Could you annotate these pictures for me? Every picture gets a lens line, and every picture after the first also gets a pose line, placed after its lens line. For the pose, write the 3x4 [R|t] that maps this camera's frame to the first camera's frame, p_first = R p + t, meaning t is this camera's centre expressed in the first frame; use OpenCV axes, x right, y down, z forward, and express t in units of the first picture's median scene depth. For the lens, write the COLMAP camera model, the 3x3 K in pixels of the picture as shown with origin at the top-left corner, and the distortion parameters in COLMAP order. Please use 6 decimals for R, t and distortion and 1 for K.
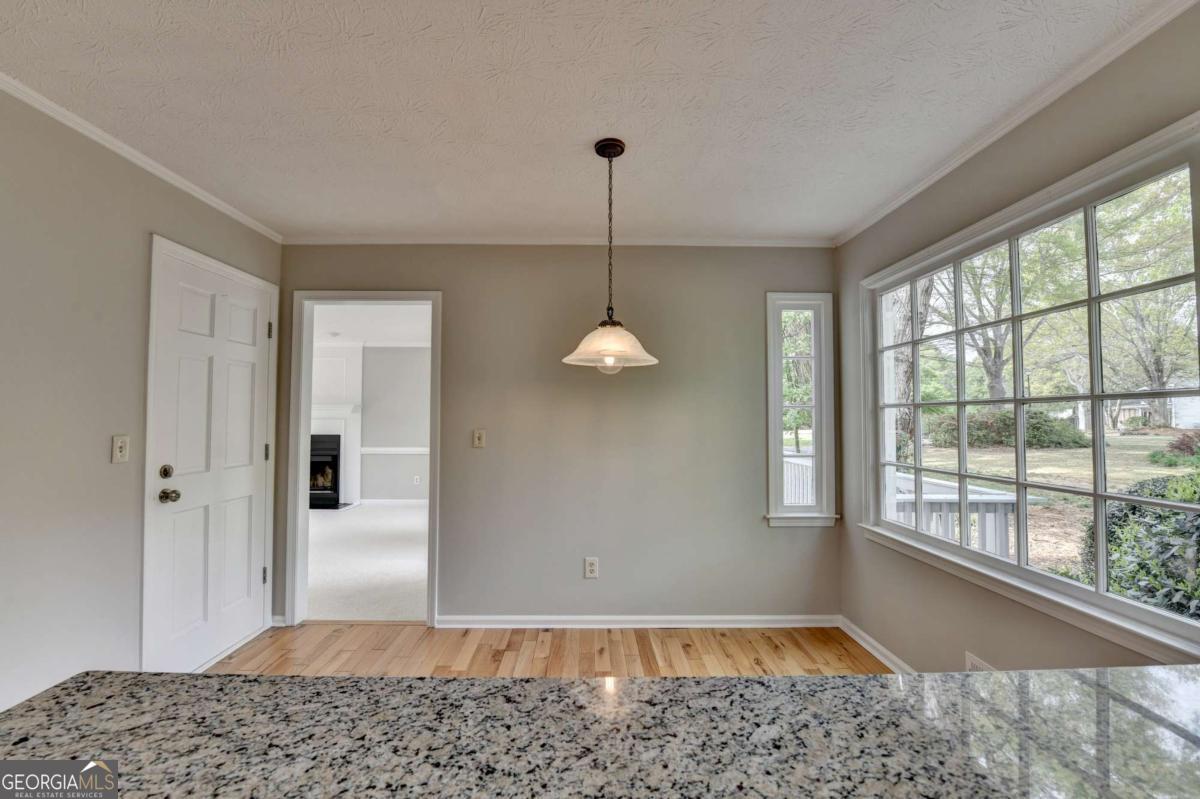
lens RADIAL K [[480.6, 0, 589.8], [0, 480.6, 401.7], [0, 0, 1]] dist [-0.015007, -0.002737]
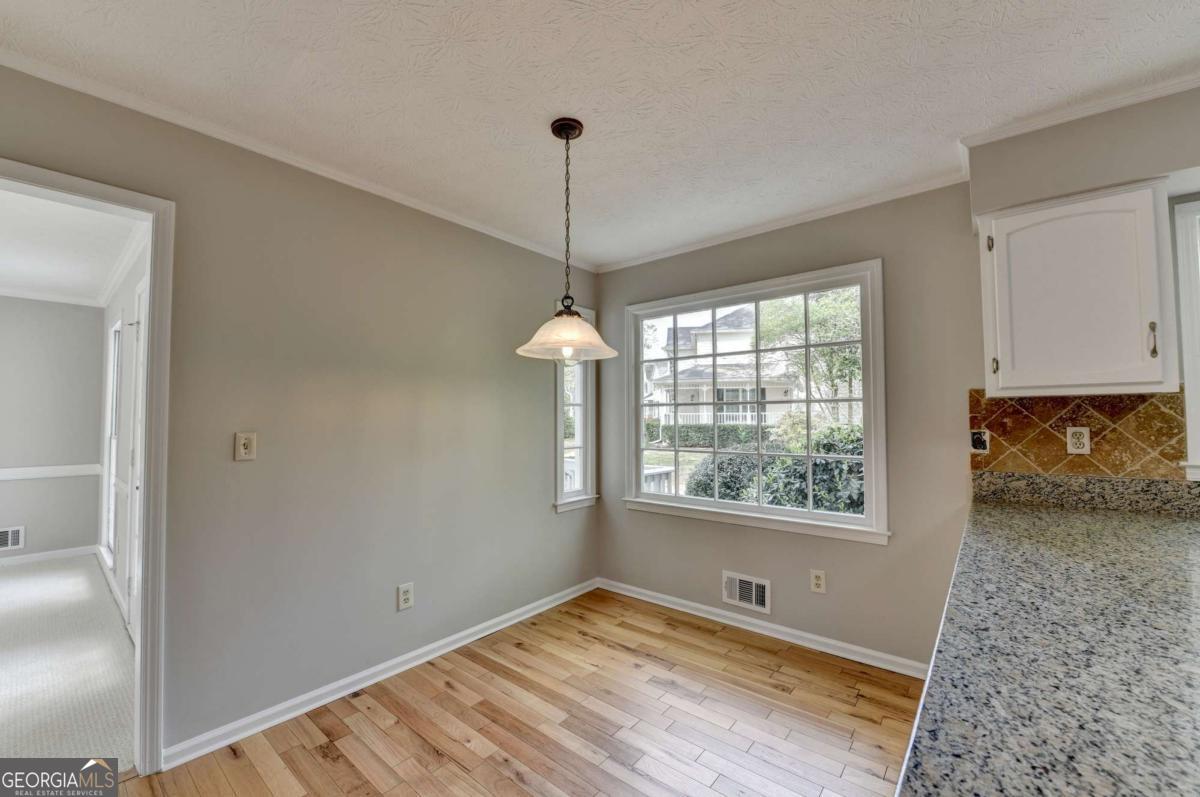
lens RADIAL K [[478.6, 0, 590.0], [0, 478.6, 400.6], [0, 0, 1]] dist [-0.015053, -0.002583]
pose [[0.650633, 0.021798, 0.759080, -0.460200], [-0.019969, 0.999733, -0.011593, 0.014305], [-0.759130, -0.007616, 0.650894, 0.251711]]
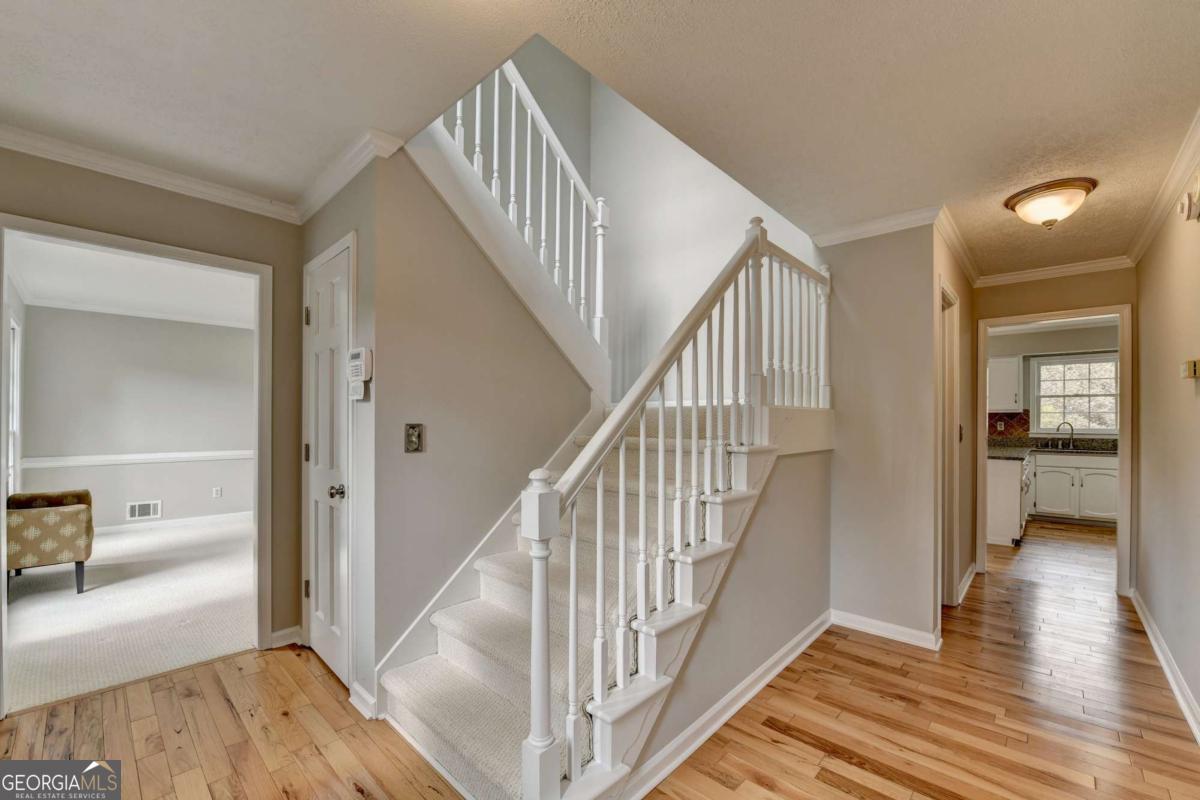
lens RADIAL K [[486.9, 0, 592.3], [0, 486.9, 414.1], [0, 0, 1]] dist [-0.018203, -0.000555]
pose [[0.696193, 0.006659, 0.717824, -2.660487], [-0.028244, 0.999437, 0.018122, 0.005607], [-0.717299, -0.032891, 0.695989, -0.060149]]
